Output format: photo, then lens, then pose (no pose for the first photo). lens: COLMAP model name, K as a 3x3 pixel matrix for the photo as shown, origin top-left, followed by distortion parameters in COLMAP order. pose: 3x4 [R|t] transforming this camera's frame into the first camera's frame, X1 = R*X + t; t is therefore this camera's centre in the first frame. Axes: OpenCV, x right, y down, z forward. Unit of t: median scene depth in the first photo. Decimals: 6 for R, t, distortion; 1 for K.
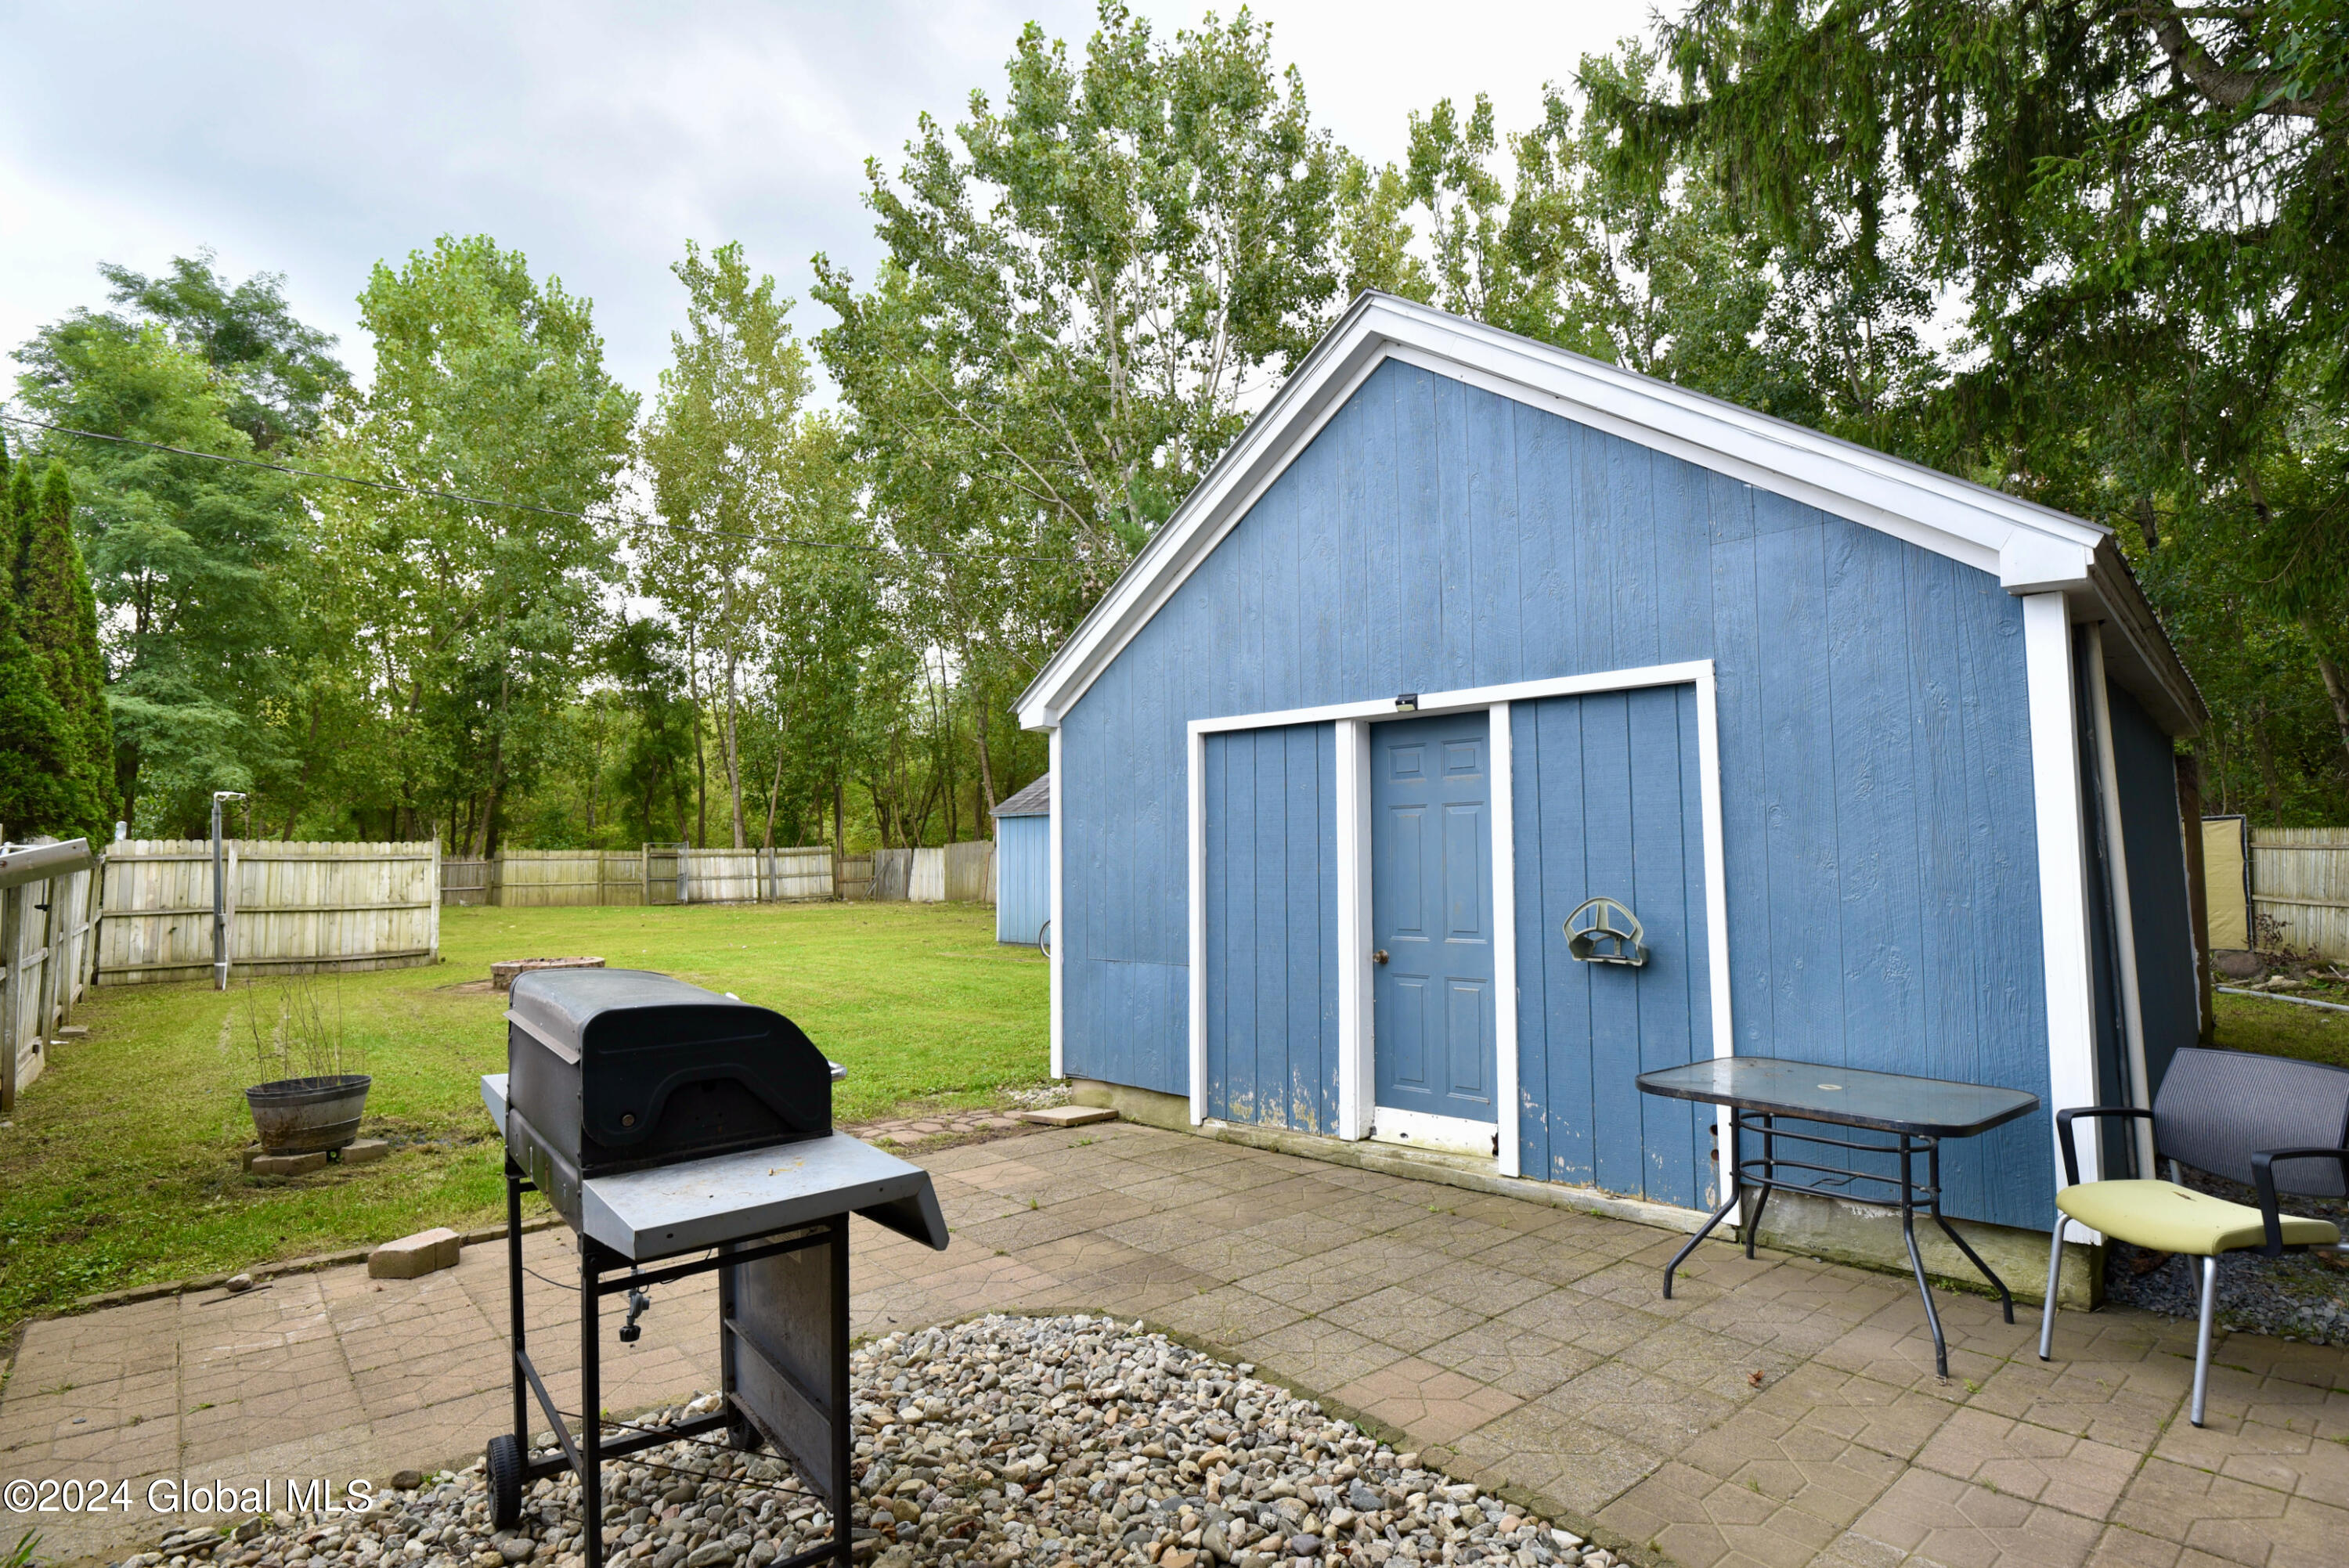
lens RADIAL K [[1192.2, 0, 1174.8], [0, 1192.2, 778.4], [0, 0, 1]] dist [-0.026905, -0.001552]
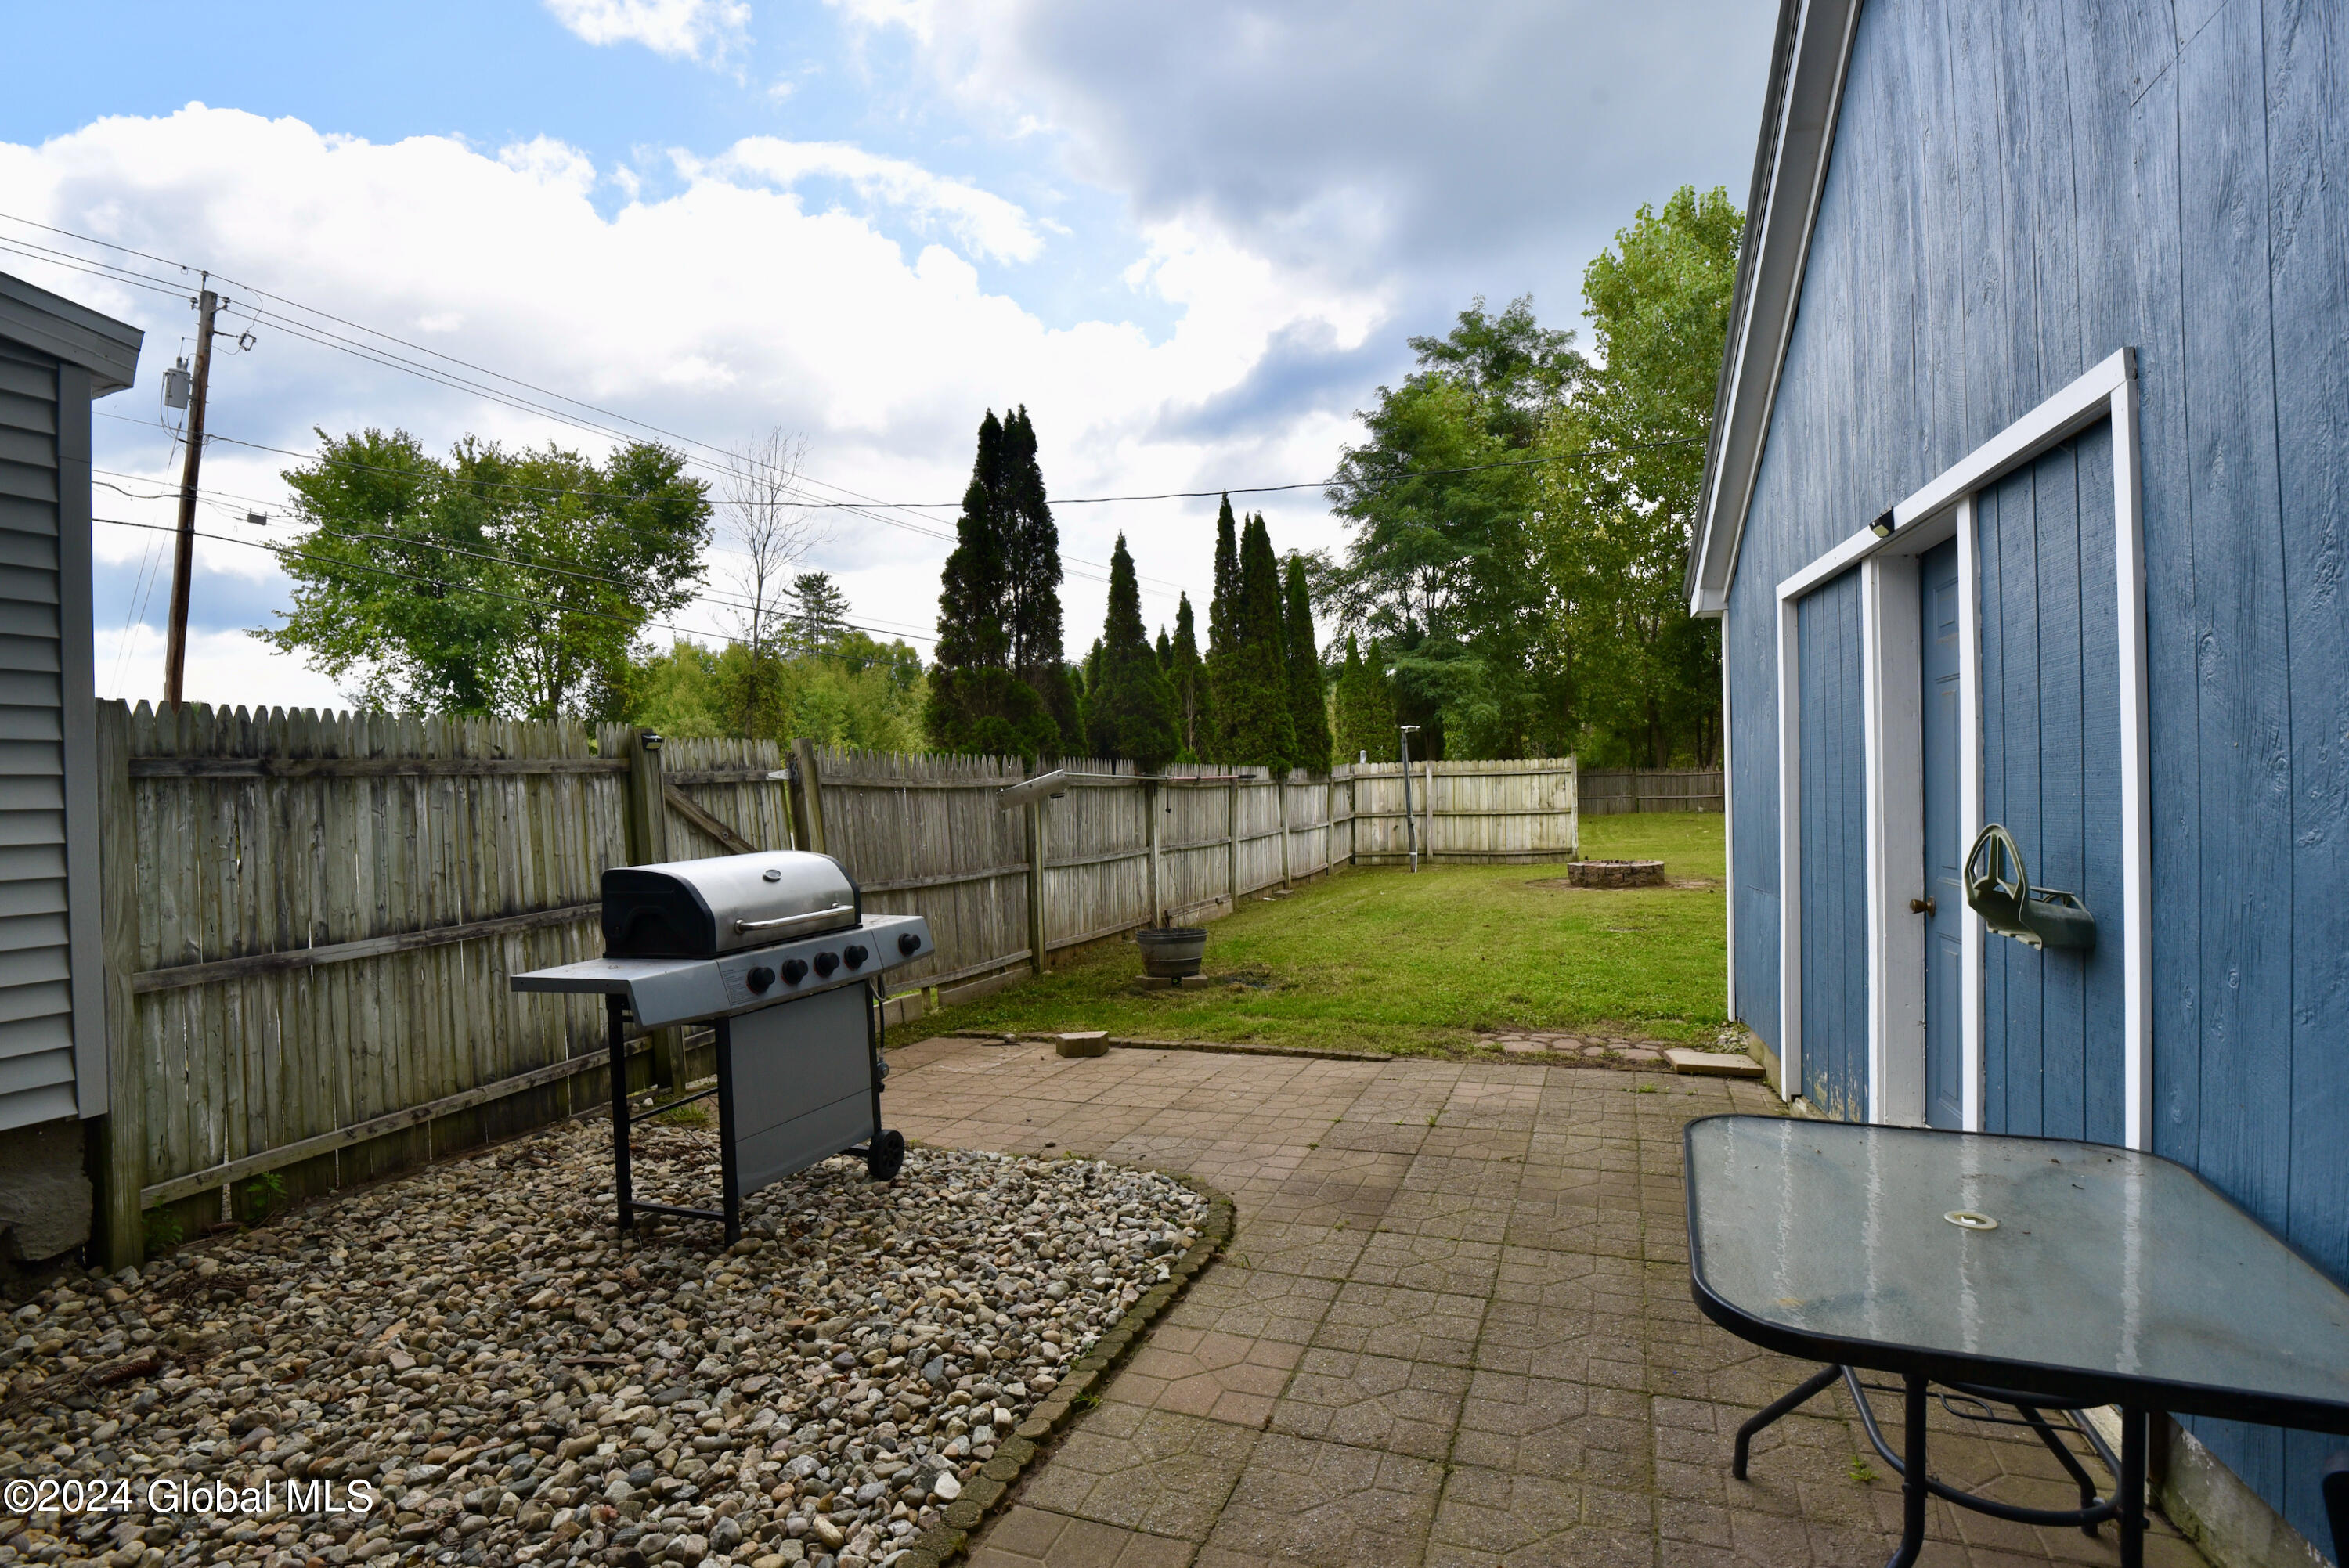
lens RADIAL K [[1151.1, 0, 1179.7], [0, 1151.1, 788.4], [0, 0, 1]] dist [-0.028962, -0.003177]
pose [[0.479590, -0.003220, -0.877487, 0.184812], [0.078883, 0.996103, 0.039458, 0.009003], [0.873940, -0.088142, 0.477975, 0.116020]]
